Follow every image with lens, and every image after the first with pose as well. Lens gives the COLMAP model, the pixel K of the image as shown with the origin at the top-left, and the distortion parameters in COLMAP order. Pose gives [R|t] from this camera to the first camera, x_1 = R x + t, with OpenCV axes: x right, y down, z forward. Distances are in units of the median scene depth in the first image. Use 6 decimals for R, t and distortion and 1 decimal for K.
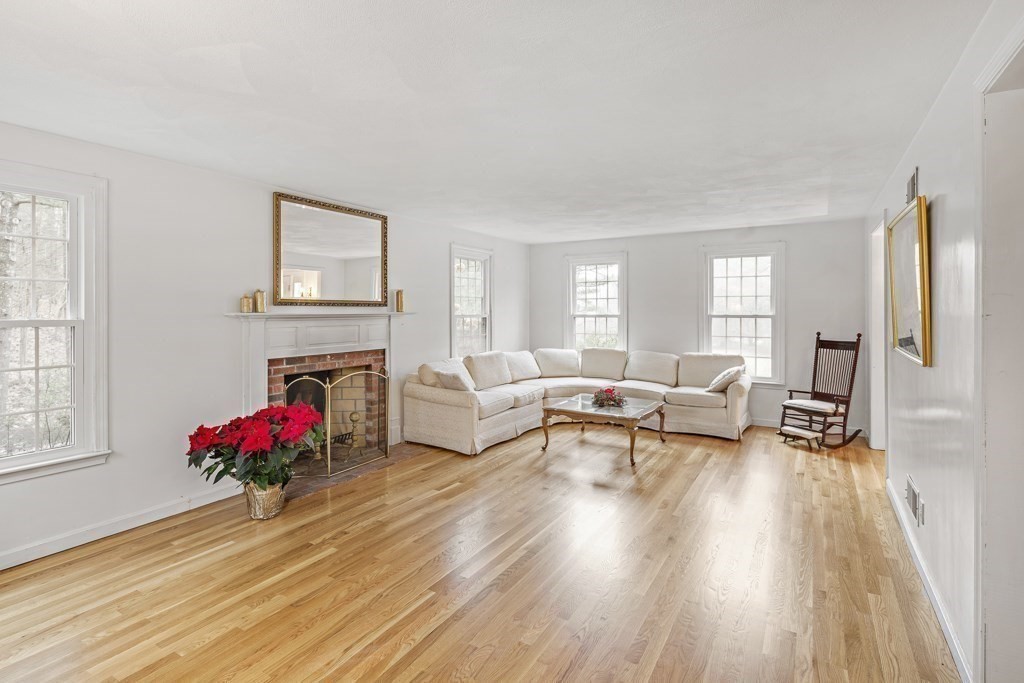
lens RADIAL K [[497.3, 0, 507.8], [0, 497.3, 312.7], [0, 0, 1]] dist [0.001587, 0.000617]
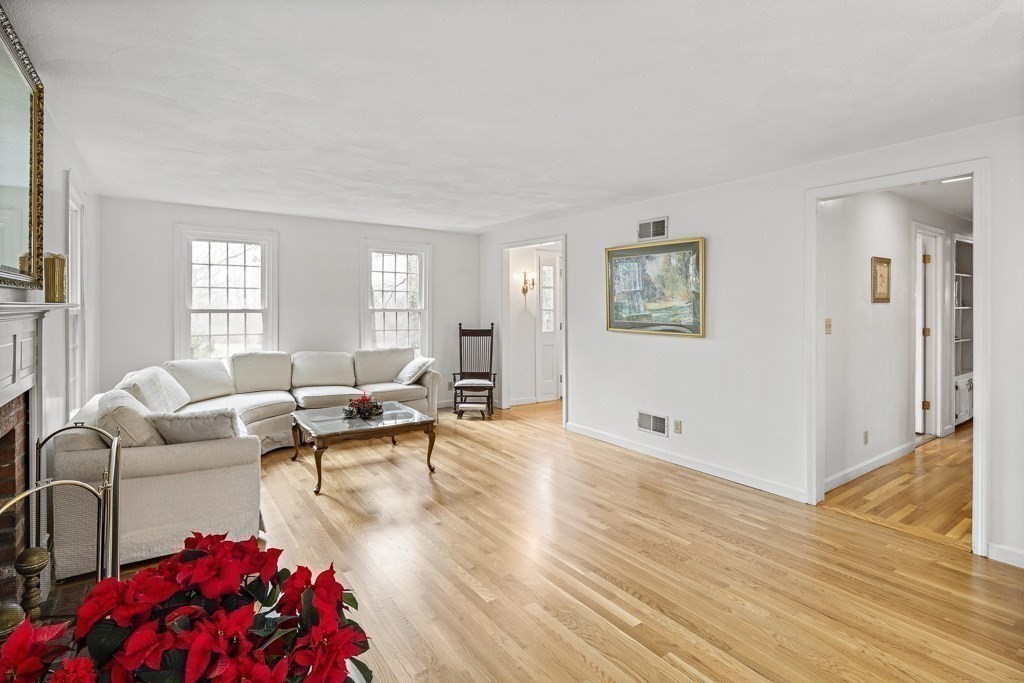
lens RADIAL K [[497.3, 0, 507.8], [0, 497.3, 312.7], [0, 0, 1]] dist [0.001587, 0.000617]
pose [[0.405803, -0.007876, 0.913927, -0.456371], [-0.001795, 0.999954, 0.009414, 0.002452], [-0.913959, -0.005460, 0.405770, 0.424844]]
